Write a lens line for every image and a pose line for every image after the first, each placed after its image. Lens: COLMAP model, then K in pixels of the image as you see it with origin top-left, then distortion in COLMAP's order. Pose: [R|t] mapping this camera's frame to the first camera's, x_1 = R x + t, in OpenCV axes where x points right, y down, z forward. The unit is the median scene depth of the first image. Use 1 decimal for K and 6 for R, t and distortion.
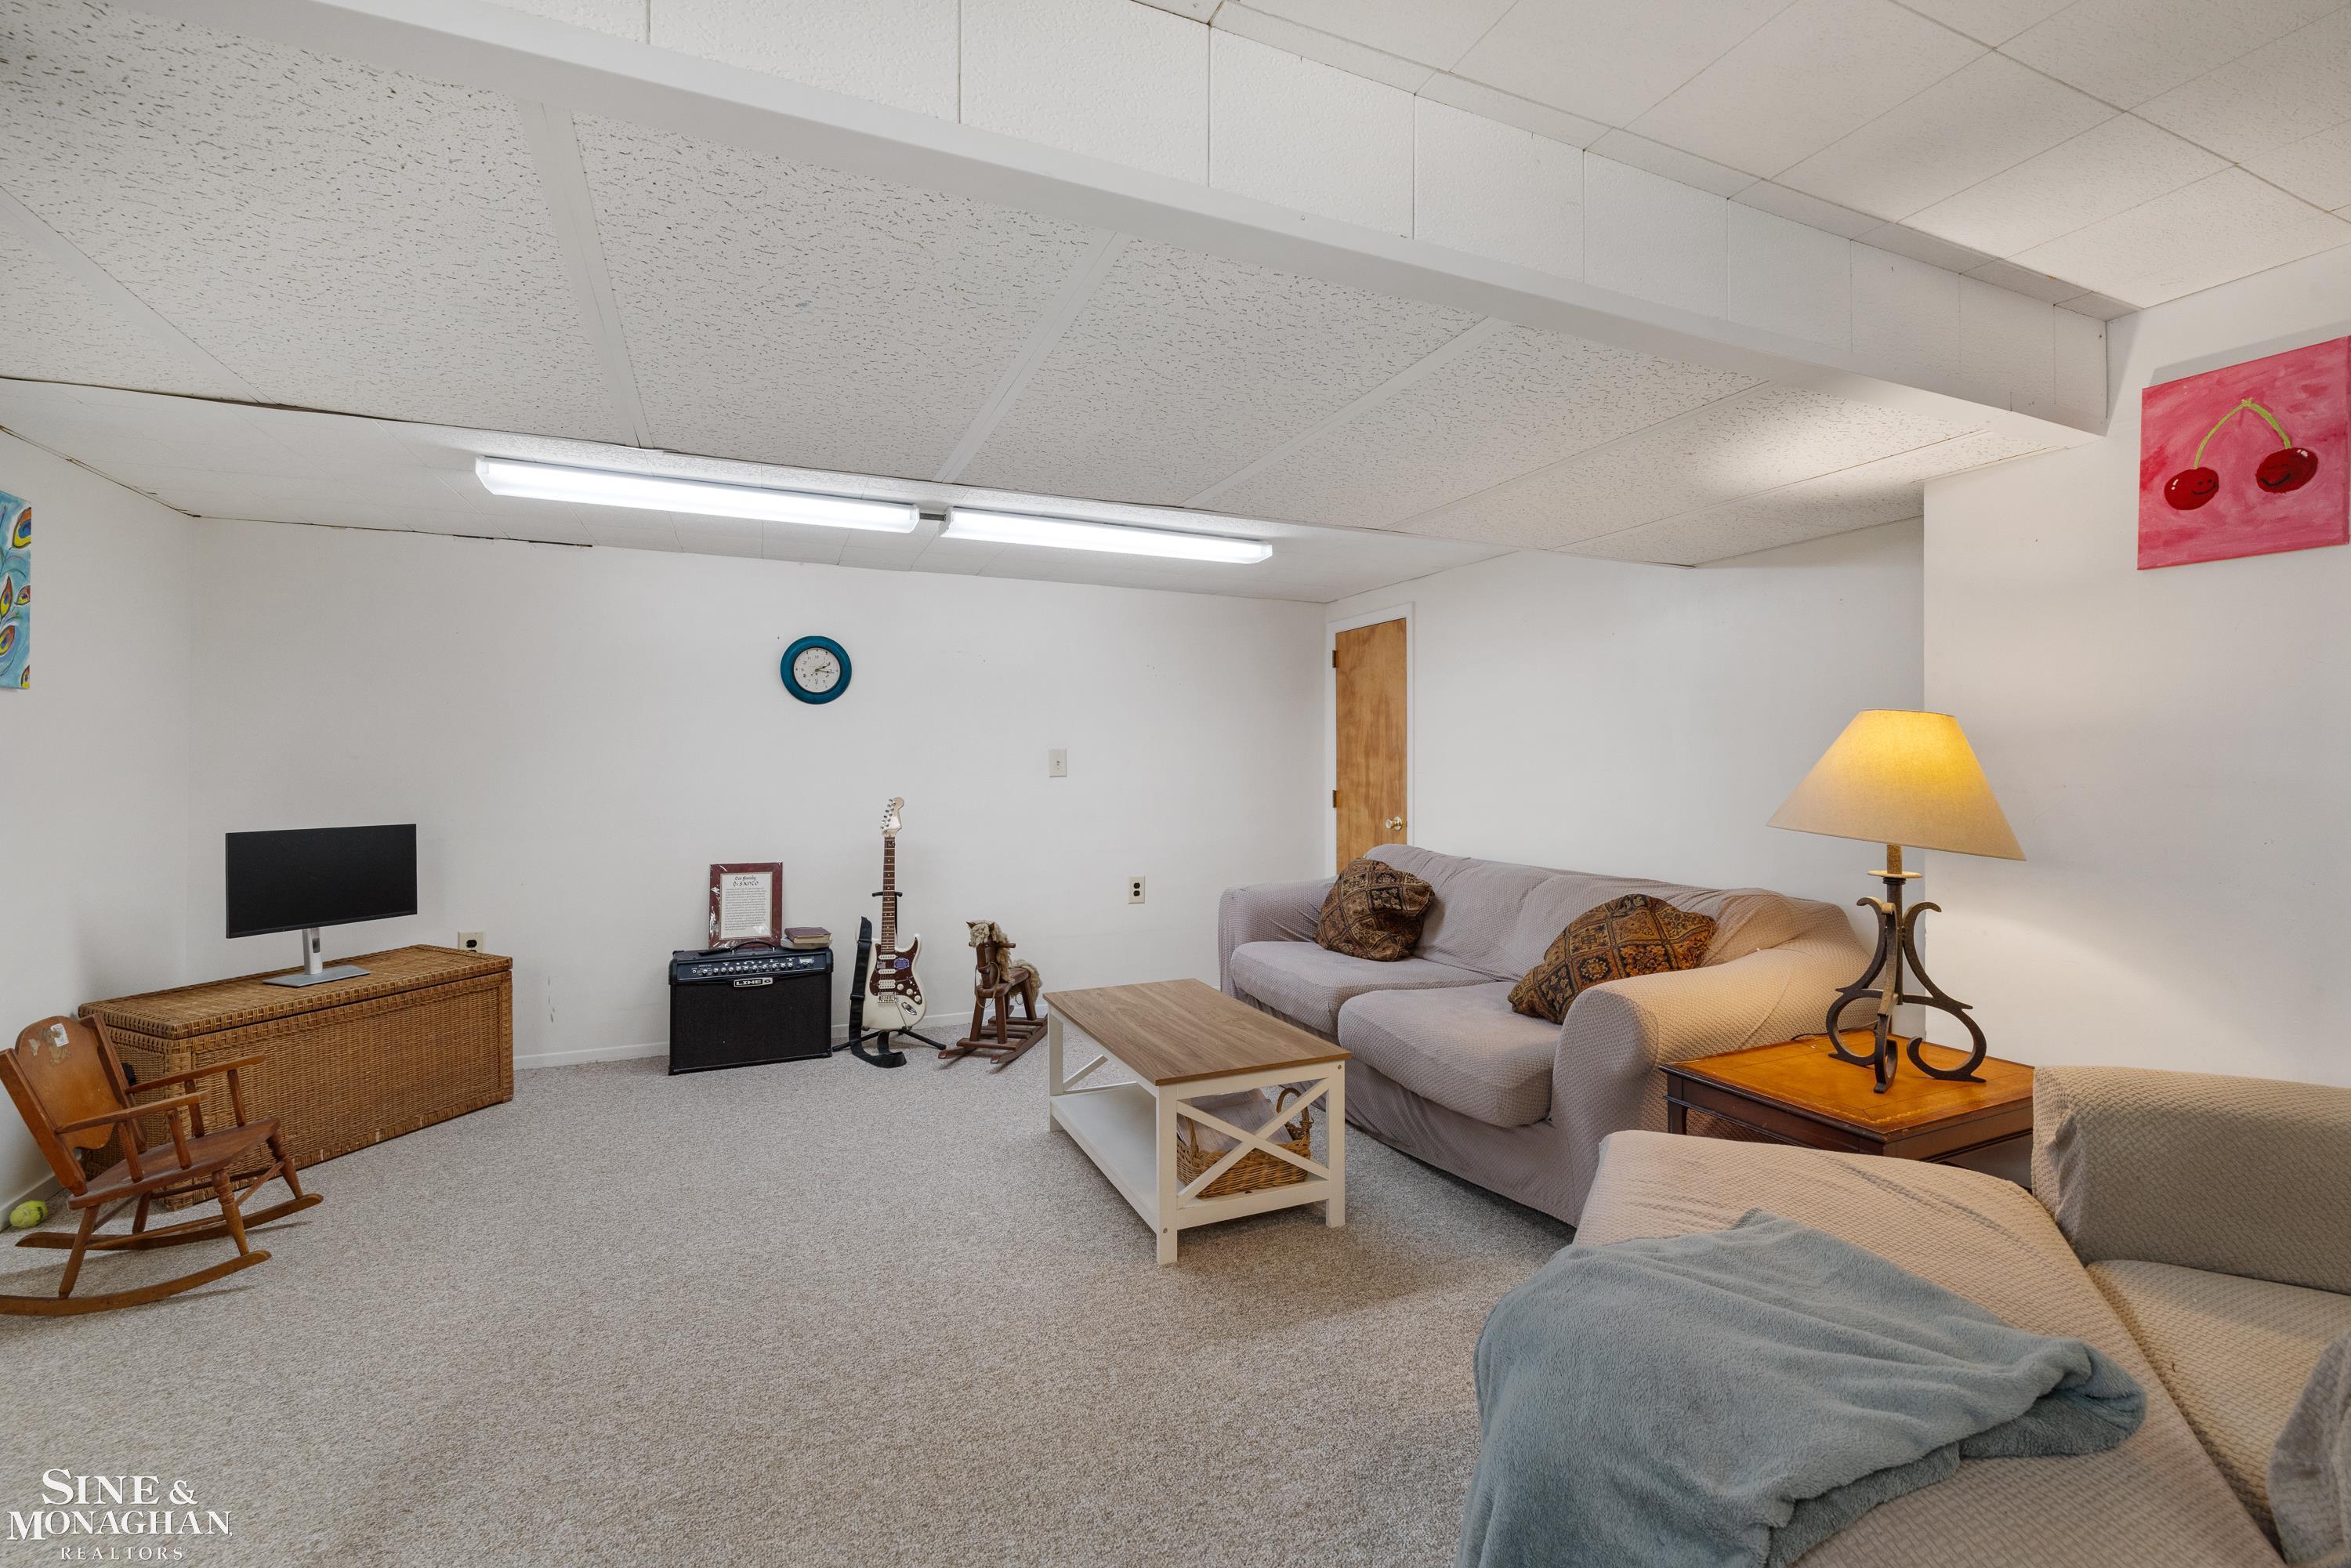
lens RADIAL K [[1002.3, 0, 1173.7], [0, 1002.3, 765.2], [0, 0, 1]] dist [-0.000703, 0.001556]
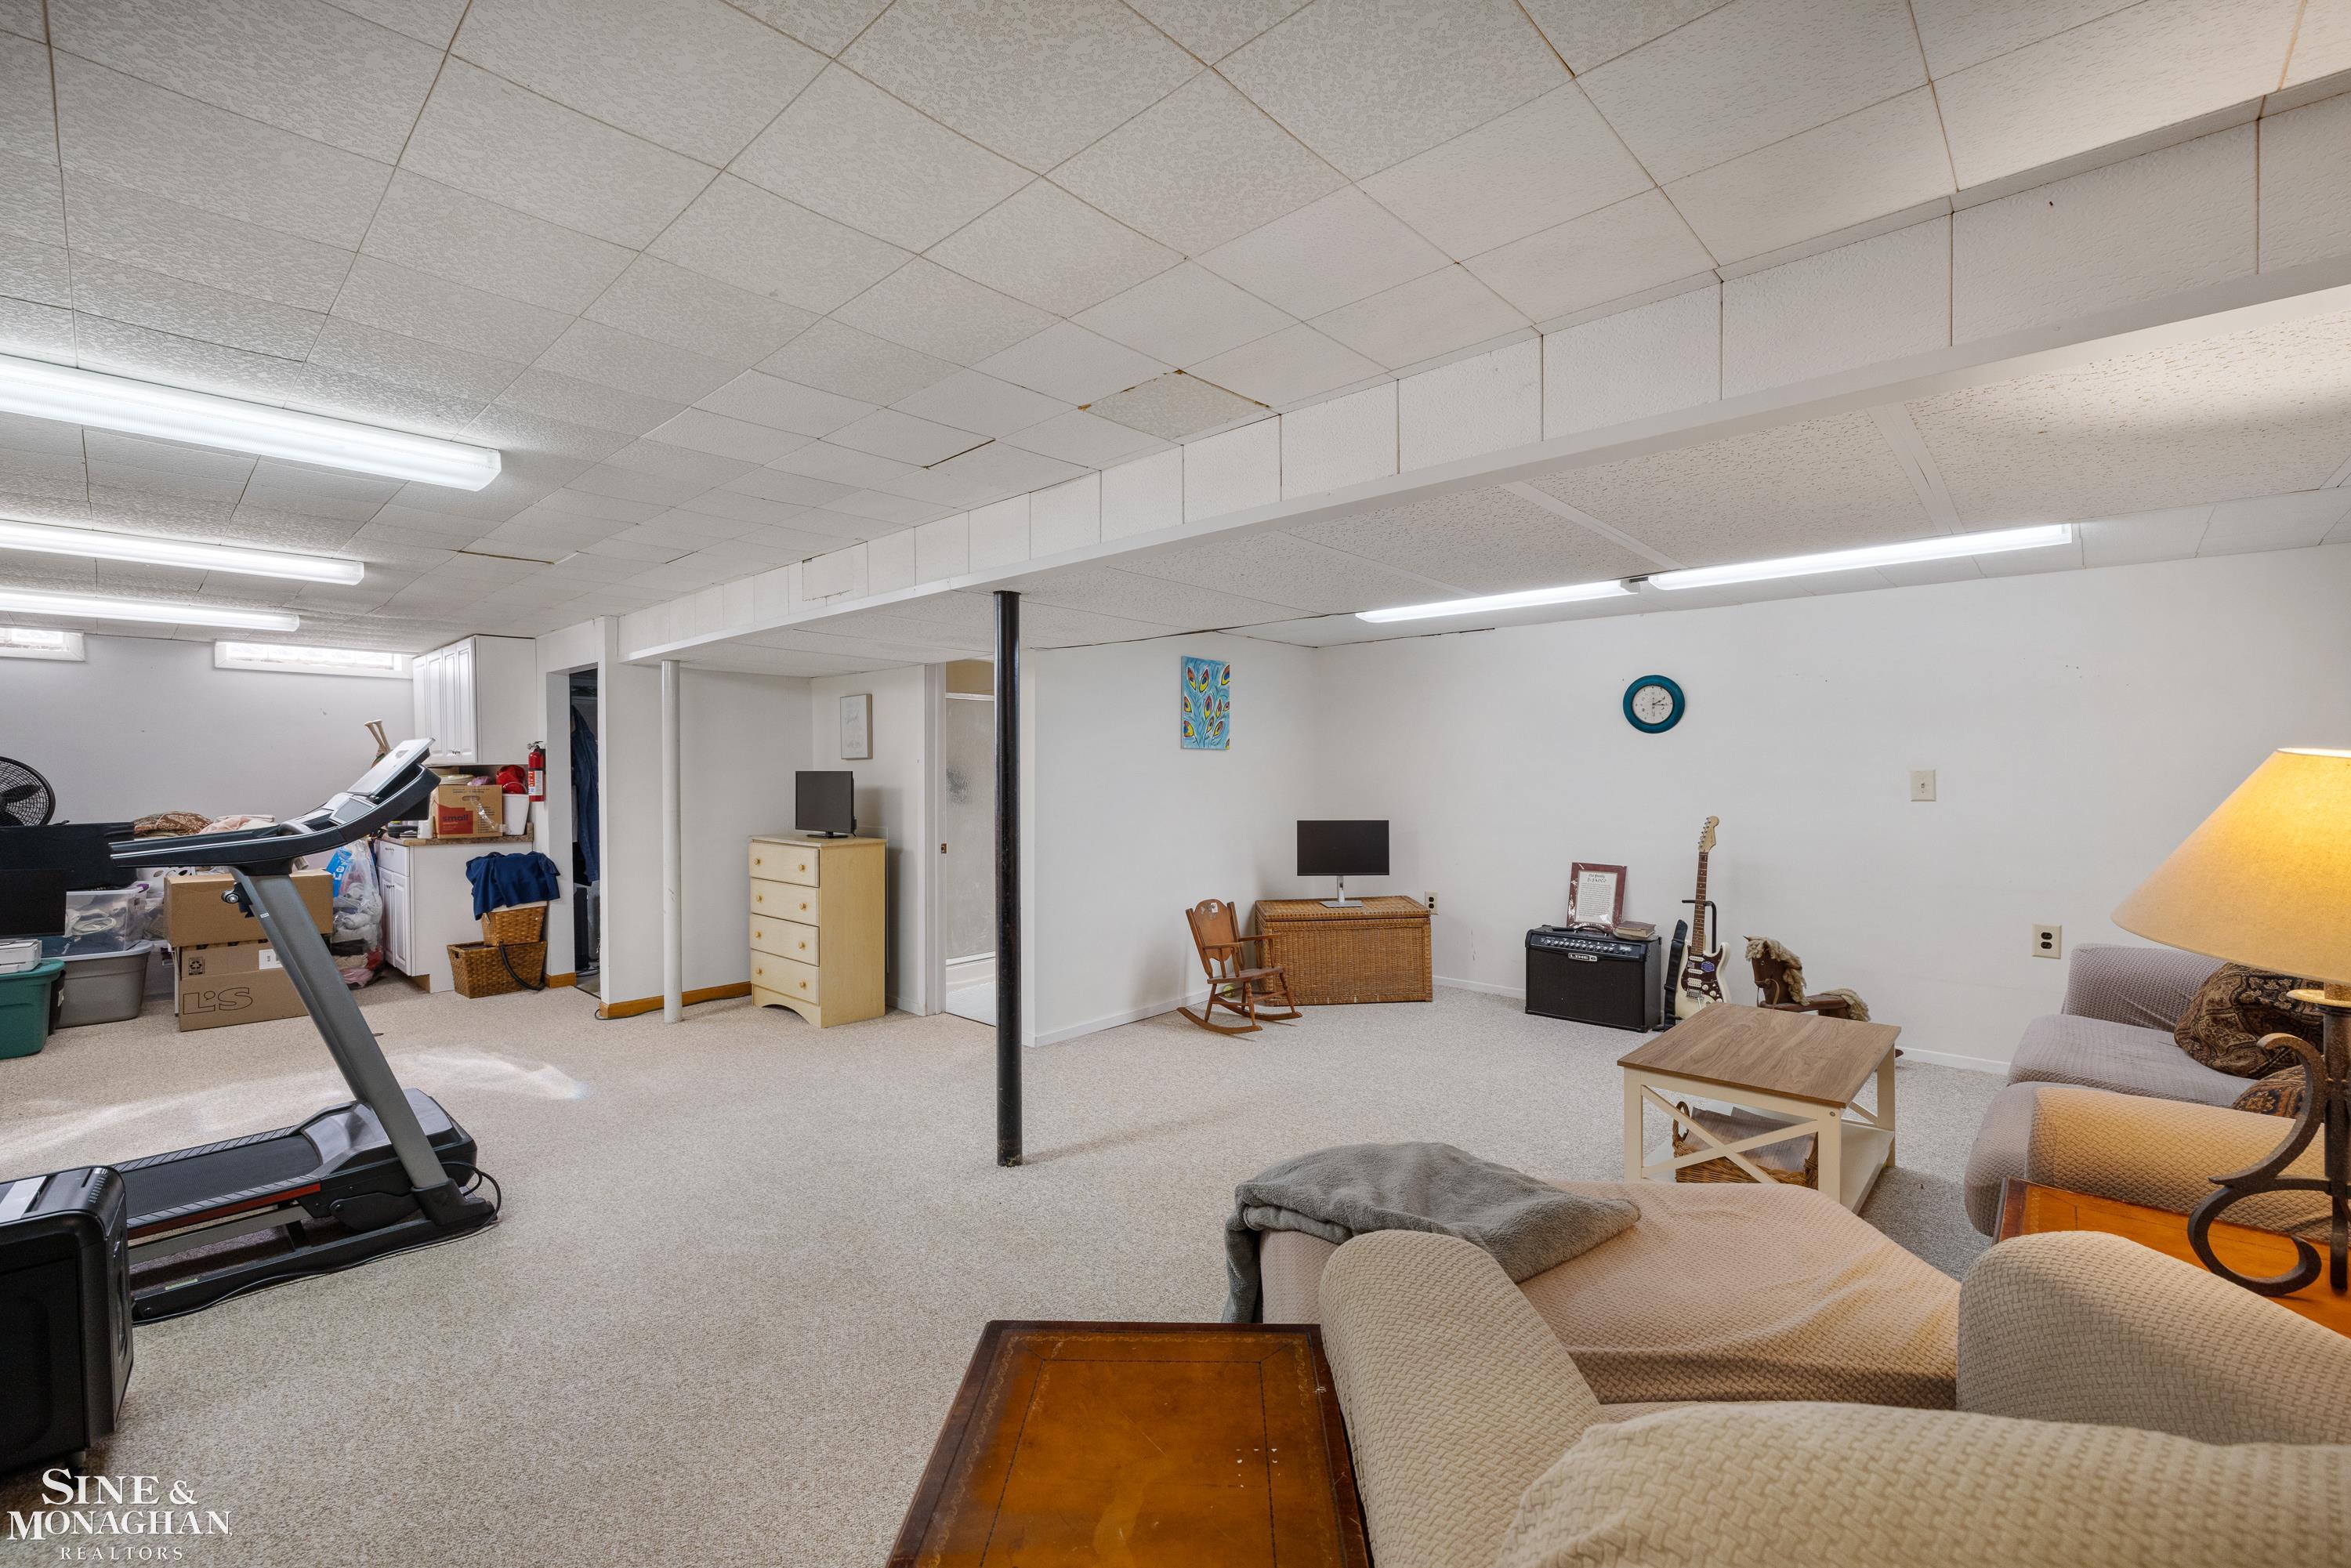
lens RADIAL K [[1002.3, 0, 1158.8], [0, 1002.3, 786.0], [0, 0, 1]] dist [-0.000703, 0.001556]
pose [[0.385782, 0.013880, -0.922486, 0.536646], [0.003122, 0.999861, 0.016350, -0.022162], [0.922585, -0.009187, 0.385685, 0.019464]]
